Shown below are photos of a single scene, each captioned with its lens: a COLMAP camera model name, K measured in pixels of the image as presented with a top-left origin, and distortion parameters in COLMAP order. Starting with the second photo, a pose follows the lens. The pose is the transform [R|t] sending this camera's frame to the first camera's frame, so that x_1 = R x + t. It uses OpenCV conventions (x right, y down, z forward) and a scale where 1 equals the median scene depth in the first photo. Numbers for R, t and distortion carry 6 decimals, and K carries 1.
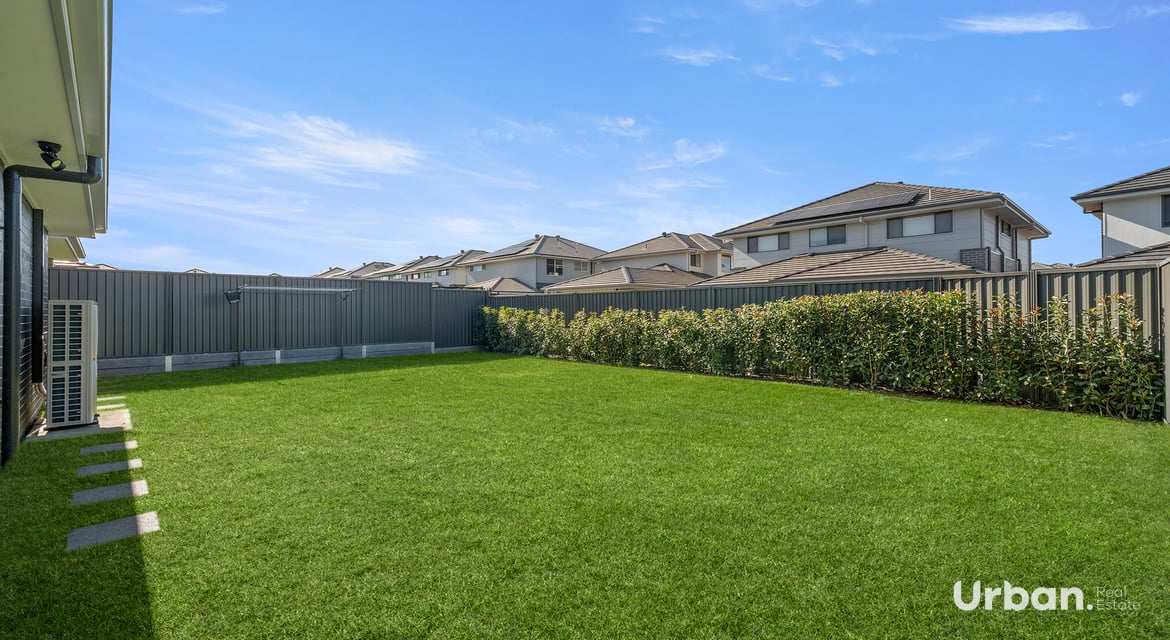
lens RADIAL K [[491.9, 0, 585.0], [0, 491.9, 320.0], [0, 0, 1]] dist [-0.000704, -0.000082]
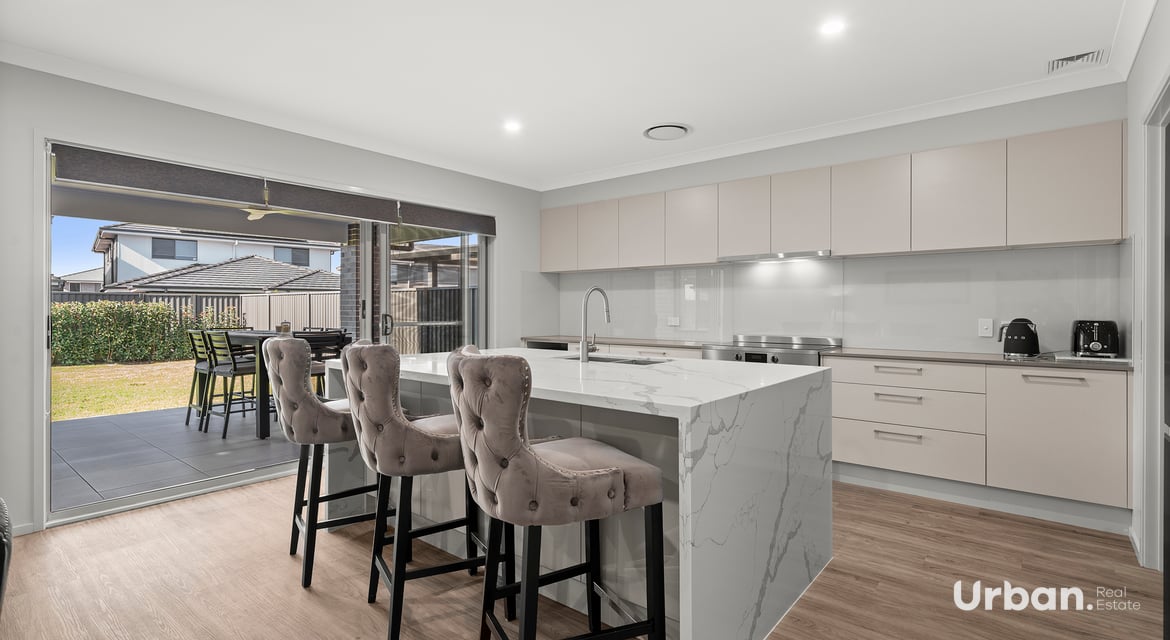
lens RADIAL K [[544.6, 0, 585.0], [0, 544.6, 320.0], [0, 0, 1]] dist [-0.001531, -0.000184]
pose [[-0.108123, -0.011211, 0.994074, -0.535650], [0.012090, 0.999848, 0.012591, -0.000107], [-0.994064, 0.013380, -0.107971, -0.129769]]
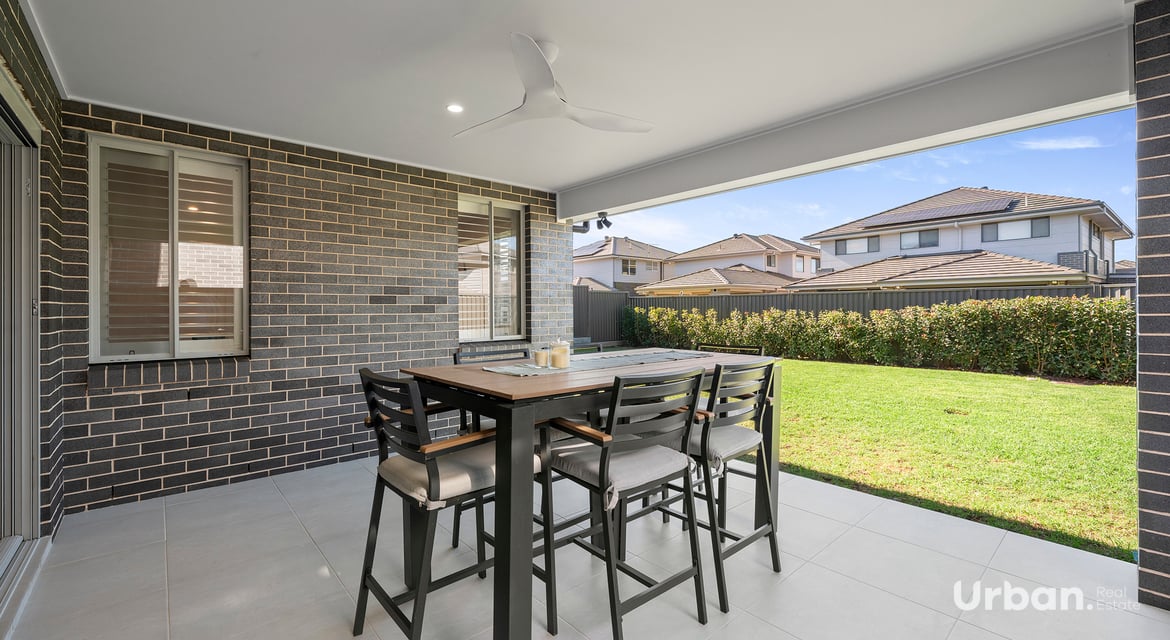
lens RADIAL K [[491.9, 0, 585.0], [0, 491.9, 320.0], [0, 0, 1]] dist [-0.000704, -0.000082]
pose [[0.998635, 0.001837, -0.052202, -0.197348], [-0.001481, 0.999975, 0.006860, -0.002770], [0.052213, -0.006773, 0.998613, -0.117425]]
